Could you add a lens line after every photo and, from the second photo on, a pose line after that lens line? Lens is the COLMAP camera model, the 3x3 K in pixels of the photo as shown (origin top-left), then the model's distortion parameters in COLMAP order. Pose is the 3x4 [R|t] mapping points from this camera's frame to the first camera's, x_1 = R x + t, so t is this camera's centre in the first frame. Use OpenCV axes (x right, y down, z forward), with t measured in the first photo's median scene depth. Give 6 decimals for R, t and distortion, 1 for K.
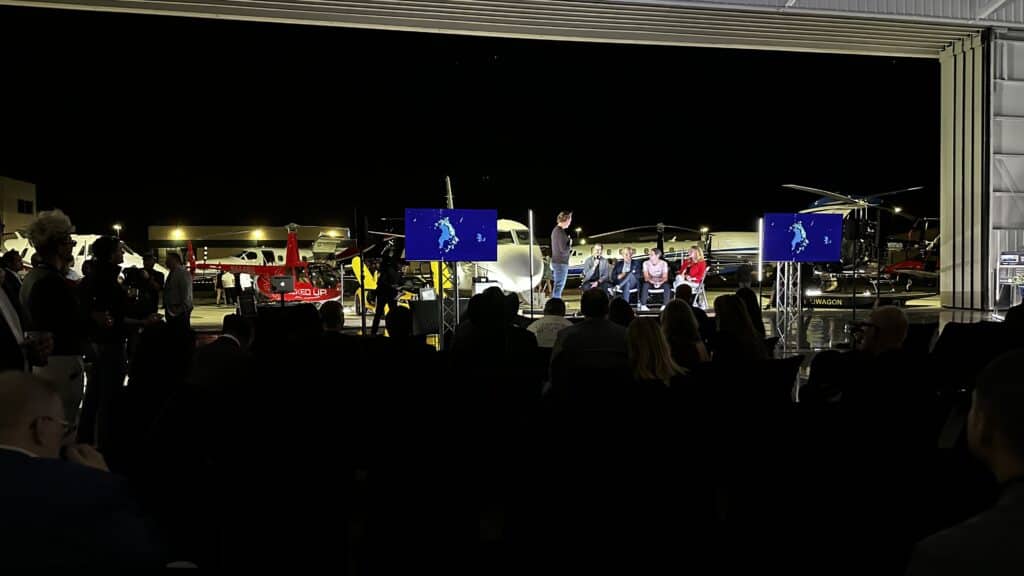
lens RADIAL K [[689.3, 0, 508.9], [0, 689.3, 281.2], [0, 0, 1]] dist [0.065432, -0.001908]
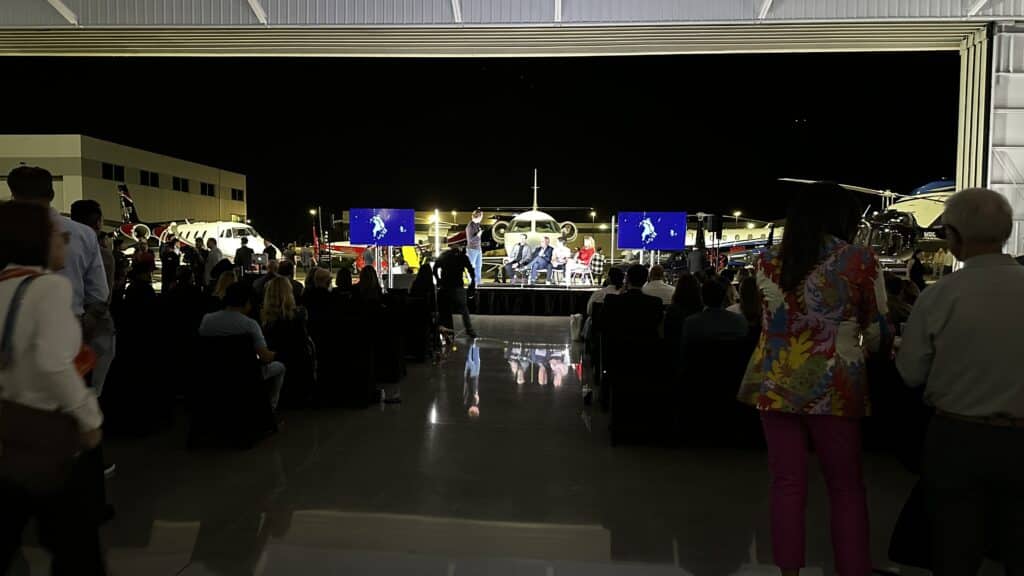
lens RADIAL K [[689.3, 0, 512.3], [0, 689.3, 293.1], [0, 0, 1]] dist [0.065432, -0.001908]
pose [[0.972583, 0.028787, -0.230767, 0.251563], [-0.019547, 0.998917, 0.042229, 0.001555], [0.231732, -0.036560, 0.972092, -0.161717]]
